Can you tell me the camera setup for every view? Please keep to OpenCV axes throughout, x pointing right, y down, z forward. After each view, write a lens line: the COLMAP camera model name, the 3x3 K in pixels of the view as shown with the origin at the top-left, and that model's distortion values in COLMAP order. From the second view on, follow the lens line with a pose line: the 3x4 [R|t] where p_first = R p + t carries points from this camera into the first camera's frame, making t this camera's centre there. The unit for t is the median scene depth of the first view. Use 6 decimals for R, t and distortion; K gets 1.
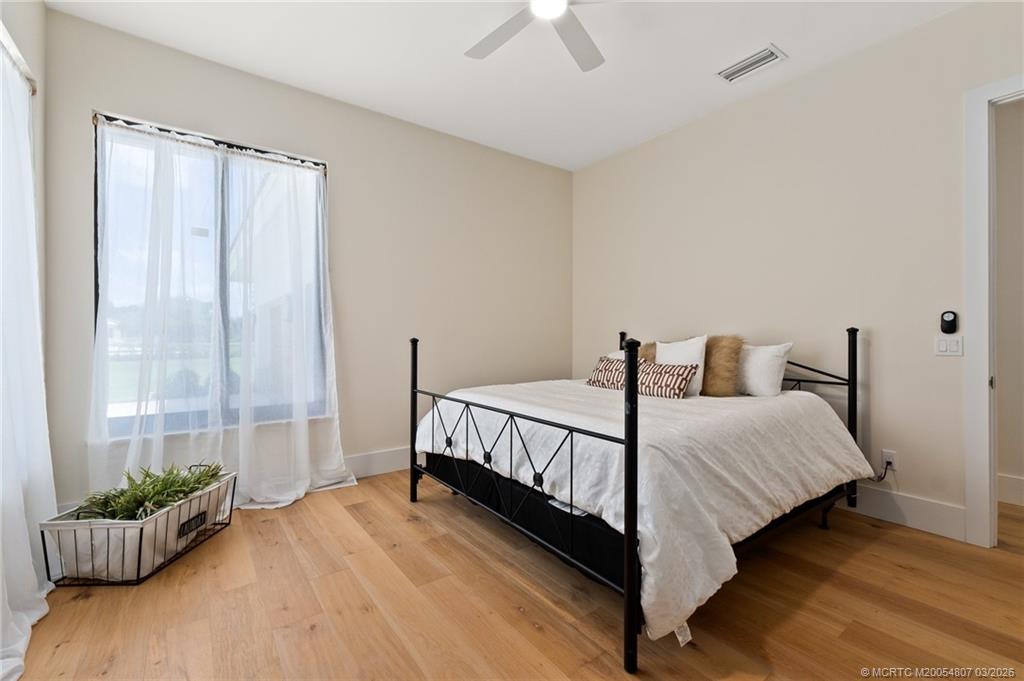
lens RADIAL K [[436.2, 0, 523.3], [0, 436.2, 338.7], [0, 0, 1]] dist [0.000813, 0.000155]
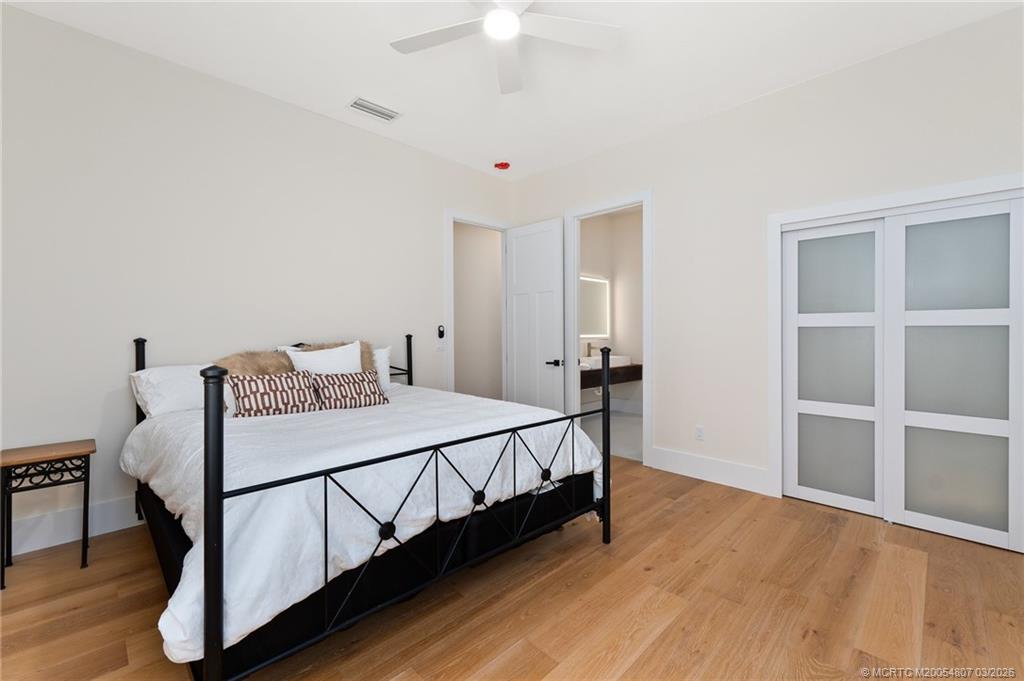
lens RADIAL K [[429.9, 0, 512.7], [0, 429.9, 335.0], [0, 0, 1]] dist [-0.000500, -0.000012]
pose [[-0.132912, -0.007297, 0.991101, -0.817013], [0.006485, 0.999945, 0.008232, -0.037827], [-0.991107, 0.007522, -0.132857, 0.952624]]
